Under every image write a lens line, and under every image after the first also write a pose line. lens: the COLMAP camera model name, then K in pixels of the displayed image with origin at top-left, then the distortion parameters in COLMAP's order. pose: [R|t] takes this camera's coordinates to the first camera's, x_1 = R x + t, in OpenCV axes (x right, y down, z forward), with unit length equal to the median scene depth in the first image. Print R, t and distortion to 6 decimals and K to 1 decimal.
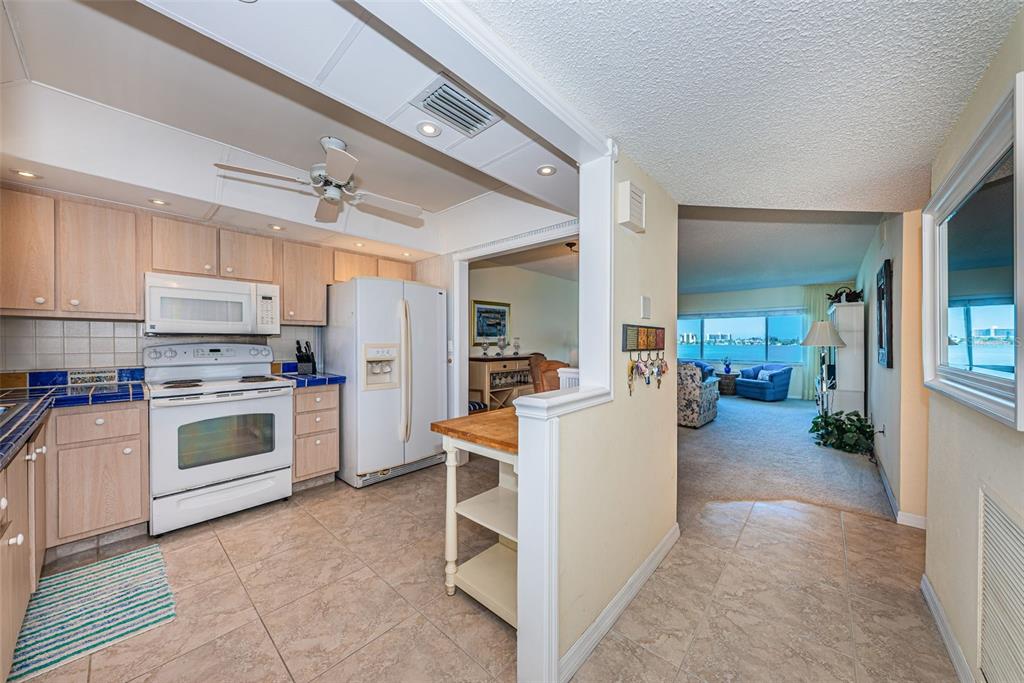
lens RADIAL K [[355.6, 0, 506.0], [0, 355.6, 346.8], [0, 0, 1]] dist [0.009086, -0.002047]
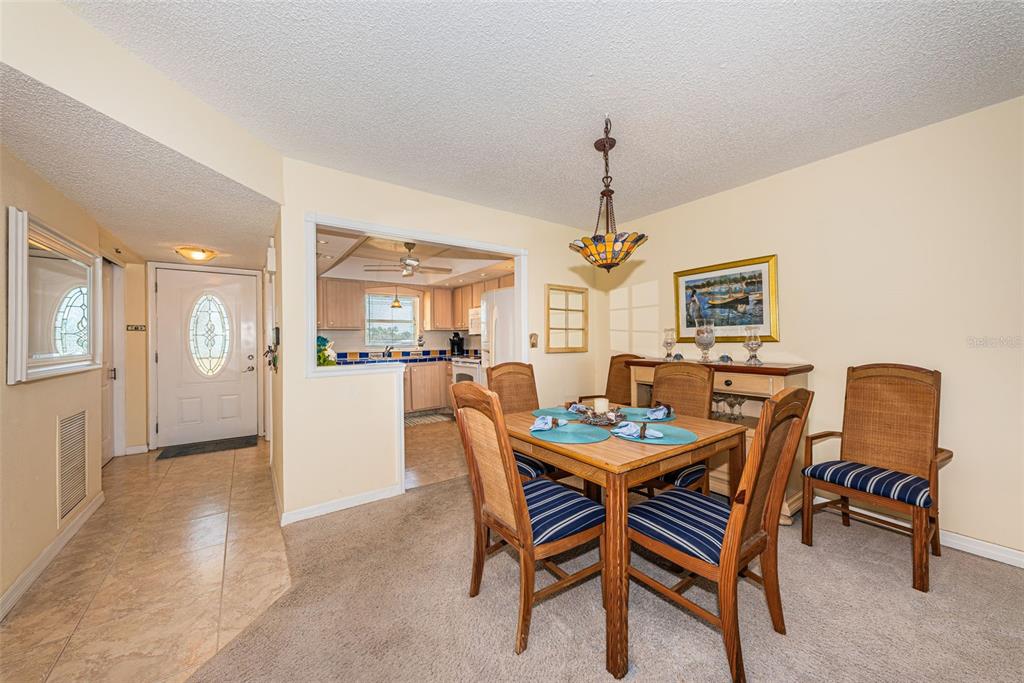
lens RADIAL K [[355.6, 0, 503.6], [0, 355.6, 339.8], [0, 0, 1]] dist [0.009086, -0.002047]
pose [[-0.210025, 0.002752, -0.977692, 1.018718], [-0.005525, 0.999977, 0.004002, -0.013644], [0.977680, 0.006243, -0.210005, 1.384685]]
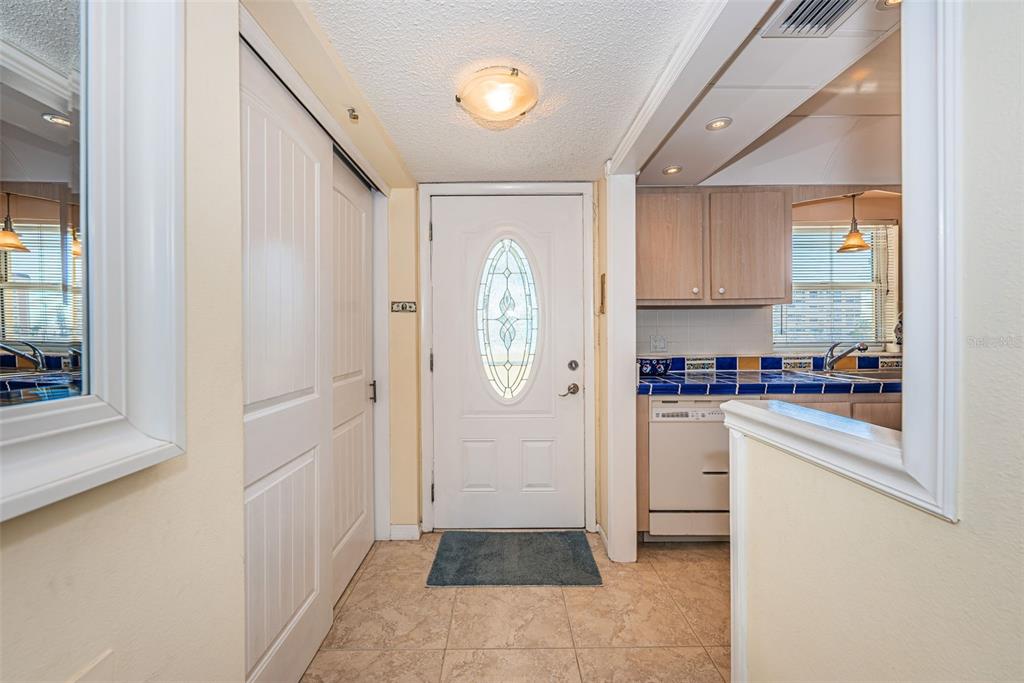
lens RADIAL K [[396.7, 0, 516.2], [0, 396.7, 334.2], [0, 0, 1]] dist [0.011000, 0.000319]
pose [[-0.726498, 0.007728, -0.687126, 0.399602], [-0.000640, 0.999929, 0.011923, 0.000473], [0.687169, 0.009102, -0.726441, 0.521377]]
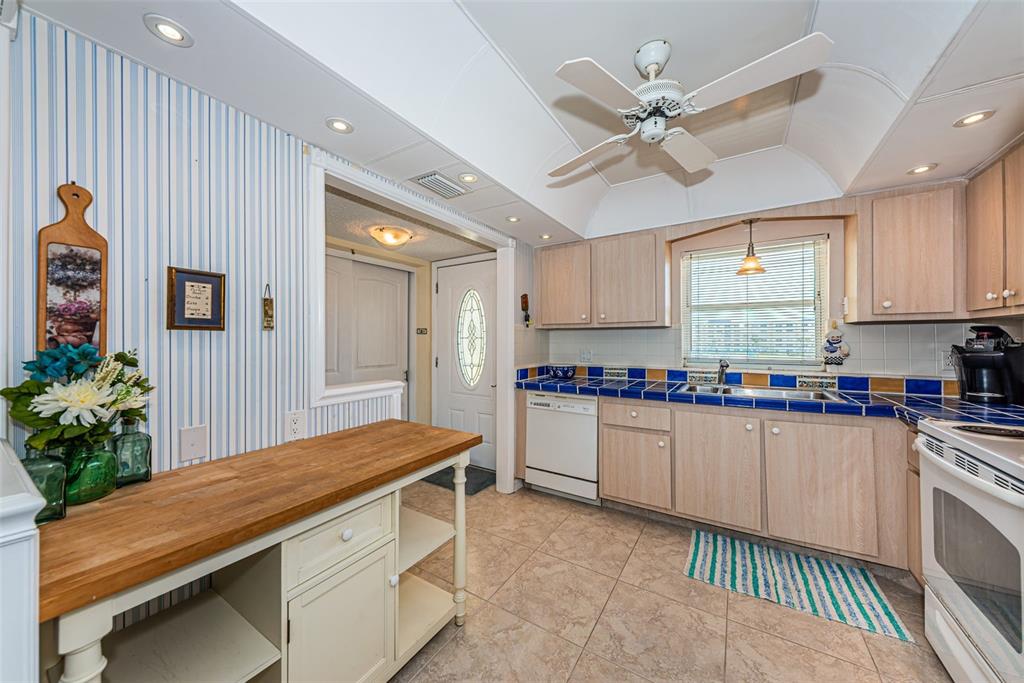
lens RADIAL K [[355.6, 0, 513.2], [0, 355.6, 340.6], [0, 0, 1]] dist [0.009086, -0.002047]
pose [[-0.983016, -0.000962, -0.183520, -0.070103], [-0.003090, 0.999931, 0.011310, -0.025621], [0.183496, 0.011685, -0.982951, 1.131604]]
